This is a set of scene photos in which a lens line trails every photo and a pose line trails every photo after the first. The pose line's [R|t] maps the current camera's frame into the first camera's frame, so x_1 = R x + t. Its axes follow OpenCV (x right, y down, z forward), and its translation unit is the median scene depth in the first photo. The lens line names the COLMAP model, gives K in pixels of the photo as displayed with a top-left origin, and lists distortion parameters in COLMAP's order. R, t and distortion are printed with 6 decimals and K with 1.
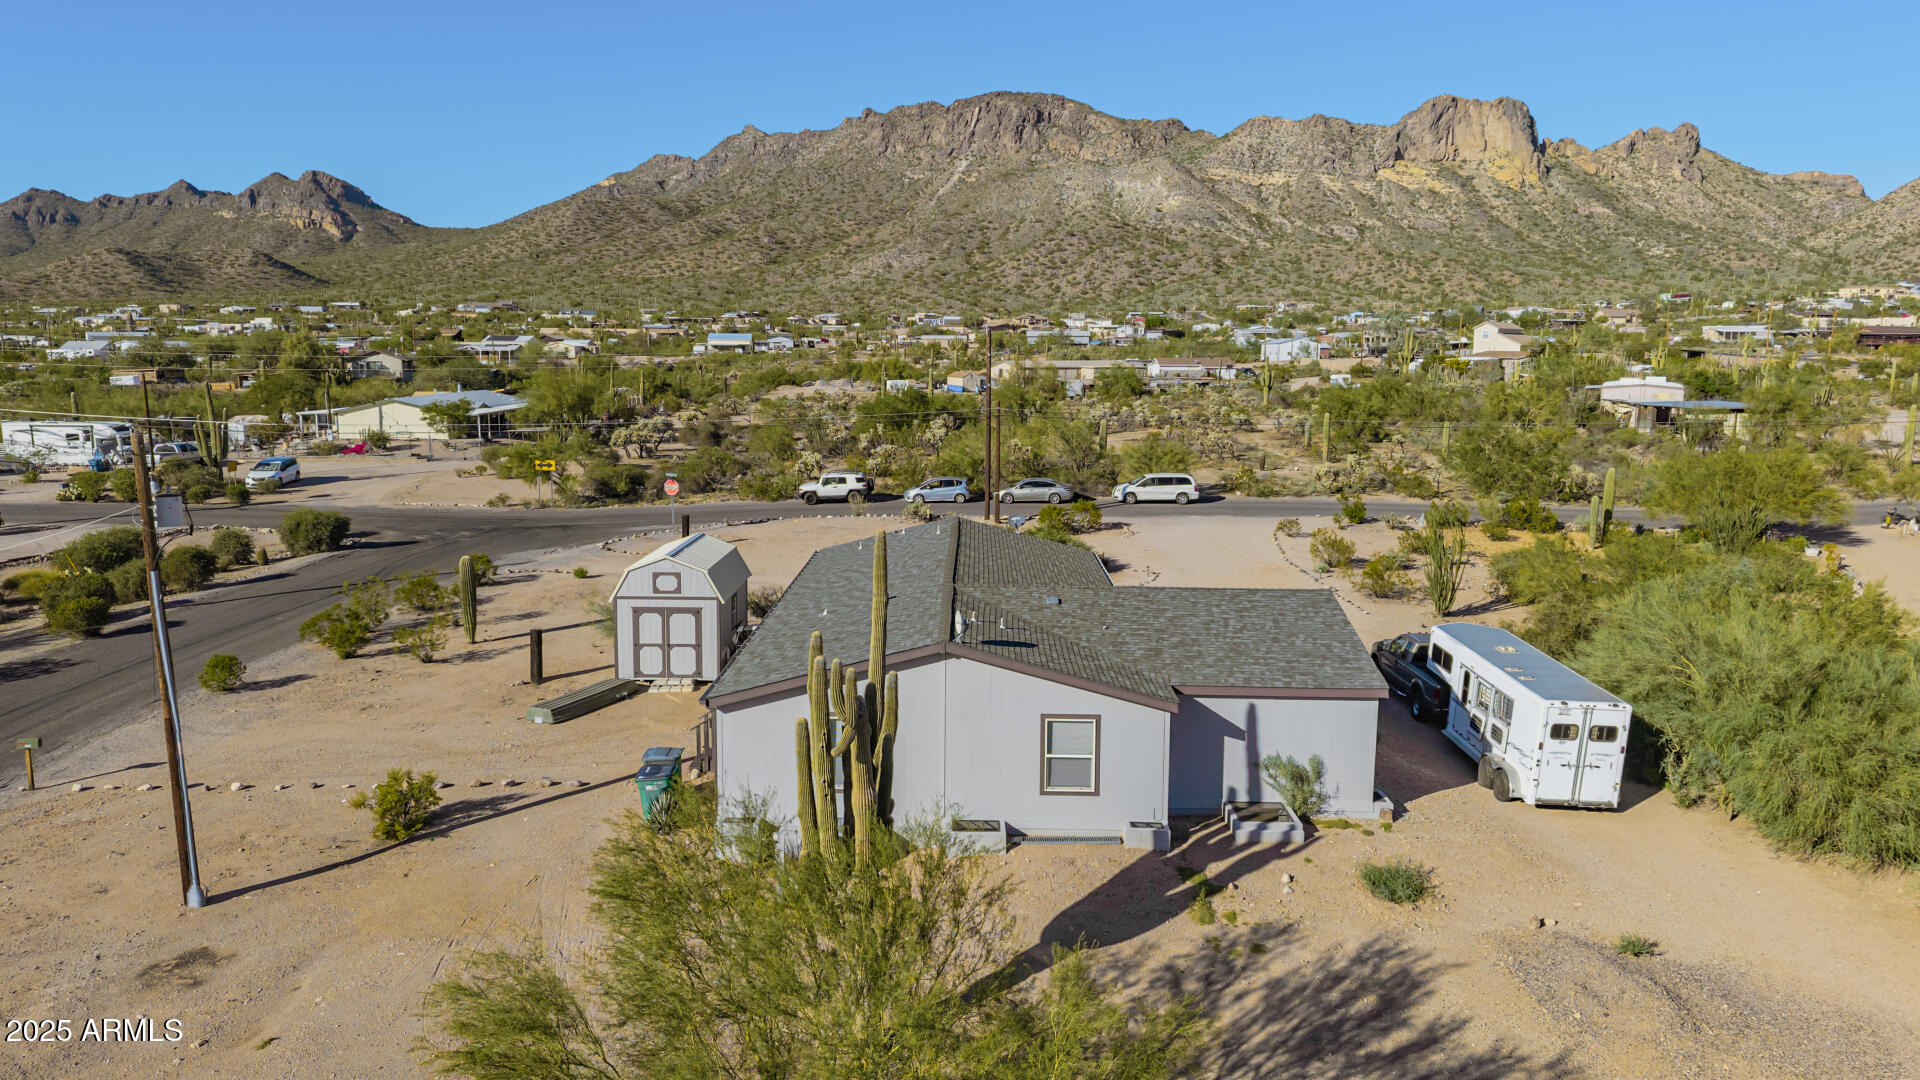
lens RADIAL K [[1283.0, 0, 960.0], [0, 1283.0, 540.0], [0, 0, 1]] dist [0.008581, 0.002050]
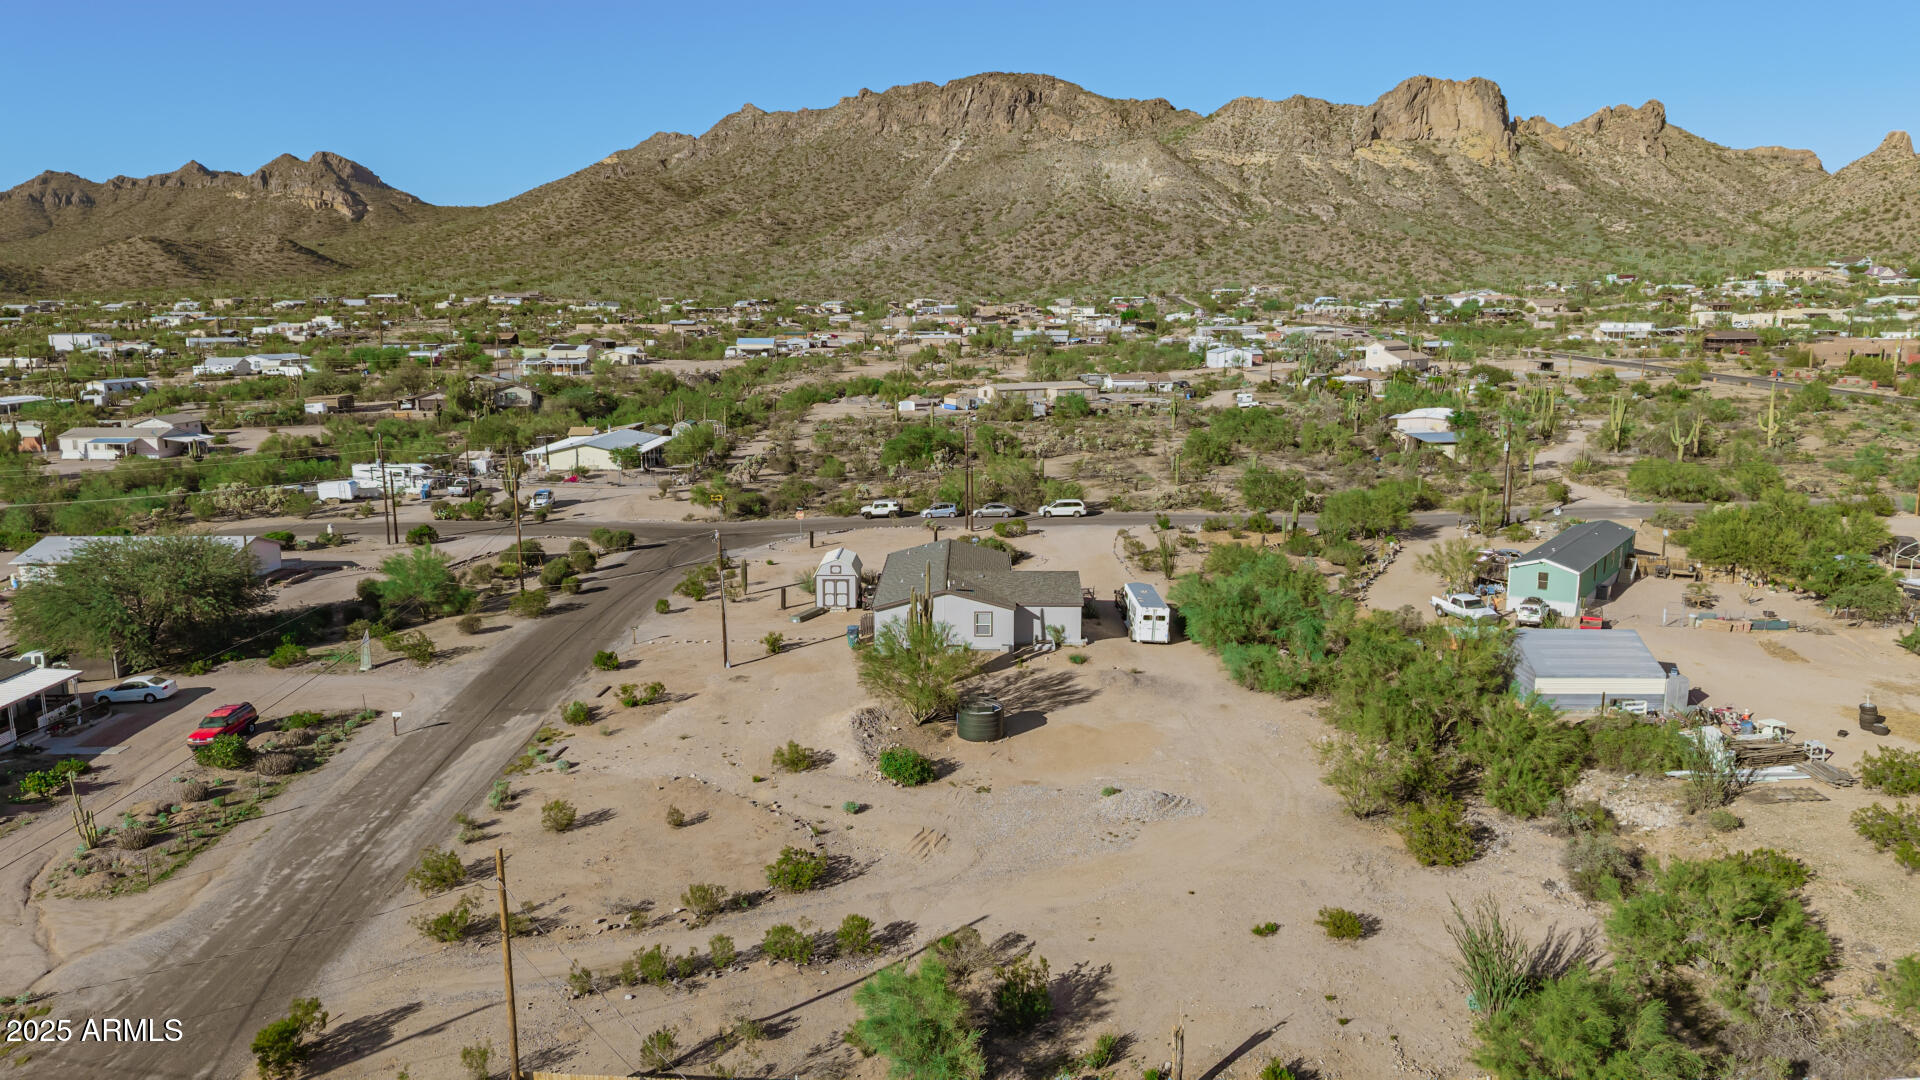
lens RADIAL K [[1283.0, 0, 960.0], [0, 1283.0, 540.0], [0, 0, 1]] dist [0.008581, 0.002050]
pose [[0.999958, -0.009077, 0.001223, 0.000600], [0.009039, 0.999570, 0.027894, -0.003376], [-0.001476, -0.027882, 0.999610, -0.055589]]
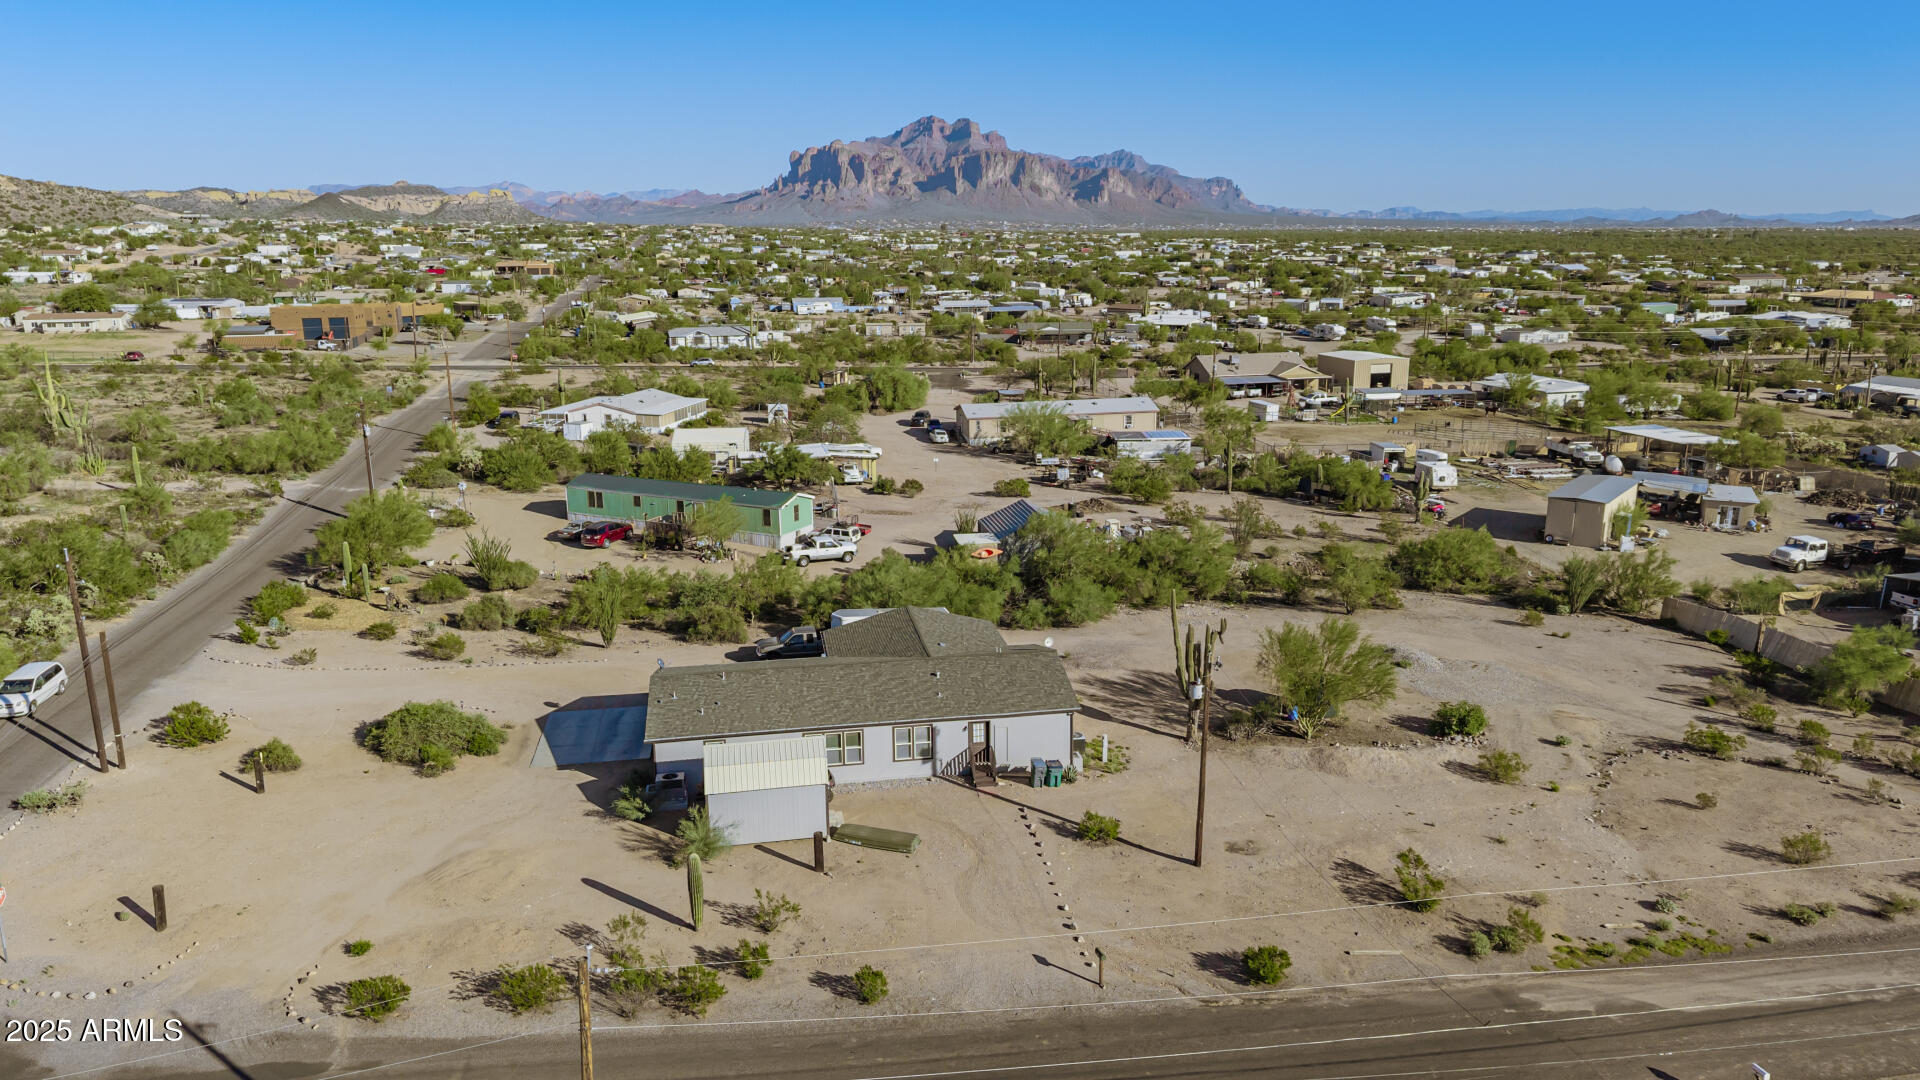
lens RADIAL K [[1283.0, 0, 960.0], [0, 1283.0, 540.0], [0, 0, 1]] dist [0.008581, 0.002050]
pose [[-0.177840, -0.239922, 0.954364, -0.055432], [0.155170, 0.950854, 0.267954, -0.019597], [-0.971749, 0.195742, -0.131871, 0.035473]]
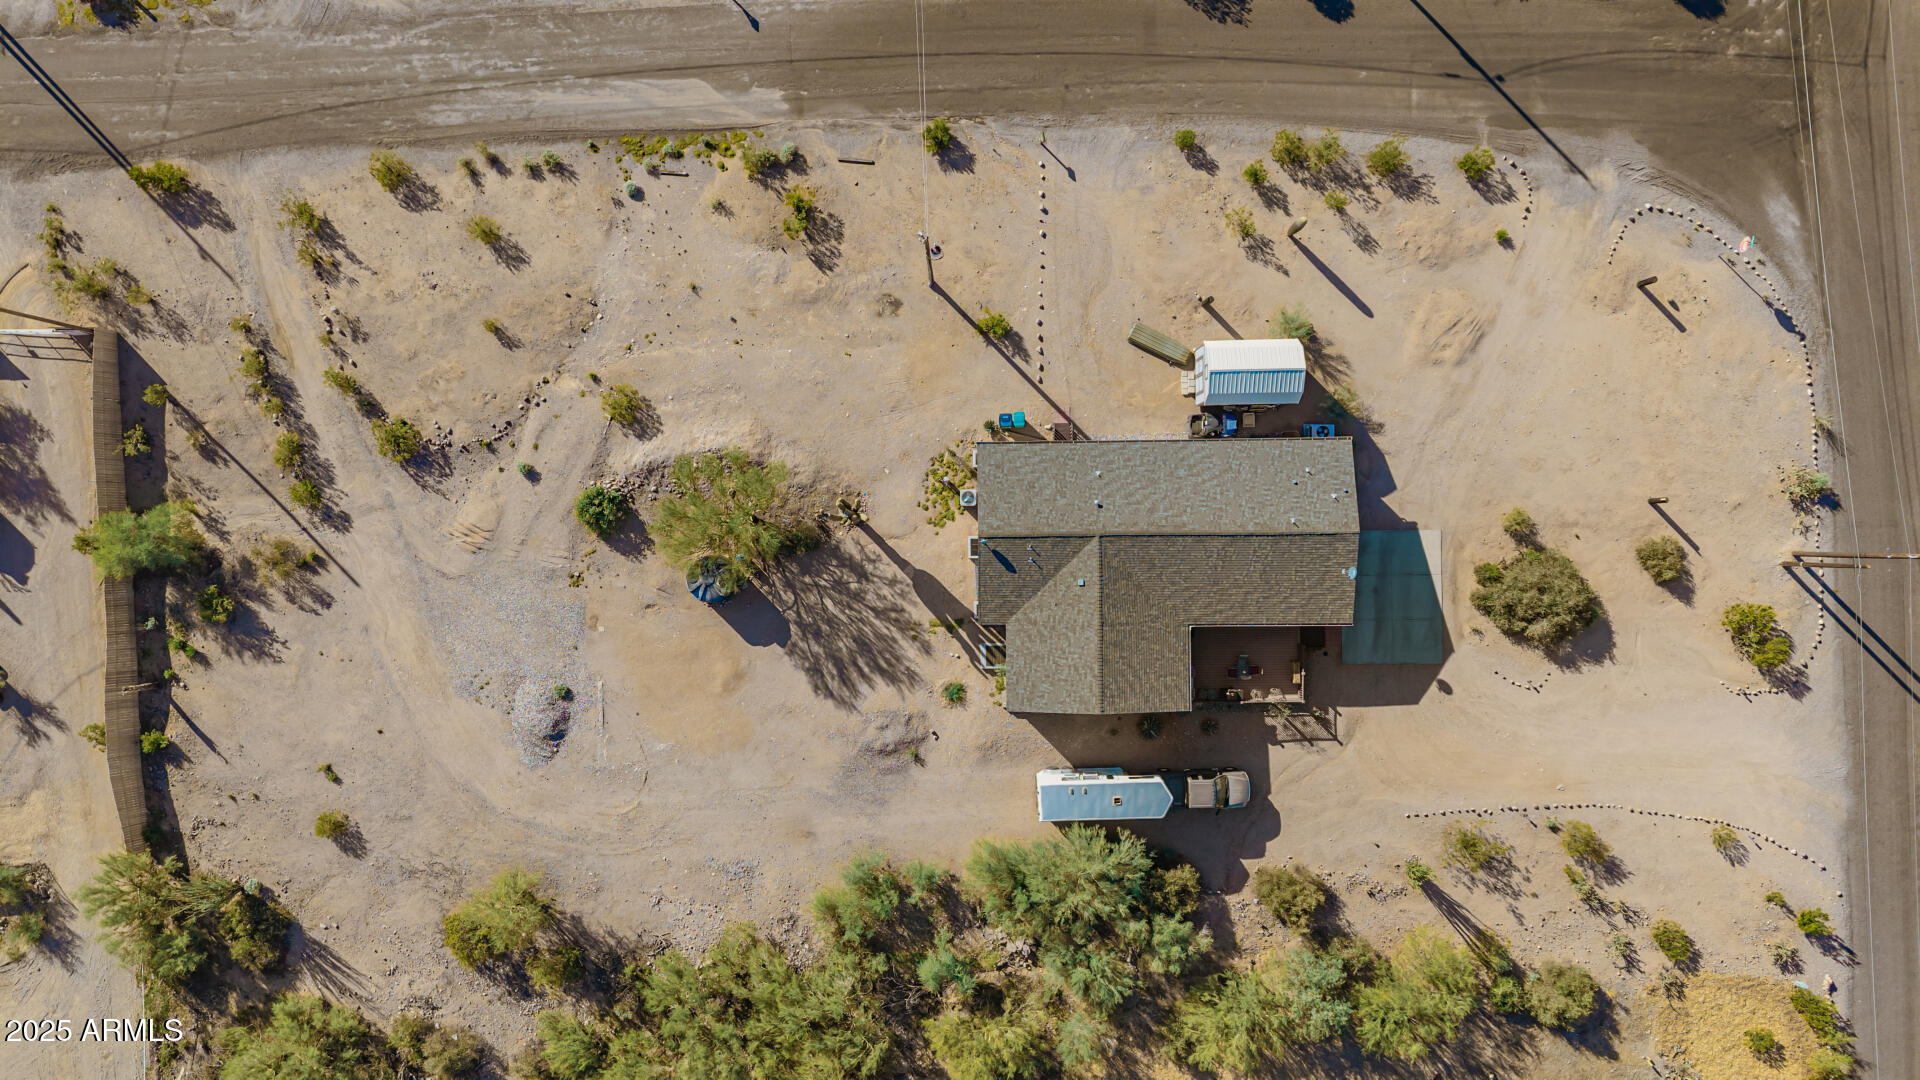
lens RADIAL K [[1283.0, 0, 960.0], [0, 1283.0, 540.0], [0, 0, 1]] dist [0.008581, 0.002050]
pose [[0.019285, 0.999810, -0.002659, 0.000053], [-0.140329, 0.005340, 0.990091, -0.059877], [0.989917, -0.018721, 0.140405, 0.014564]]
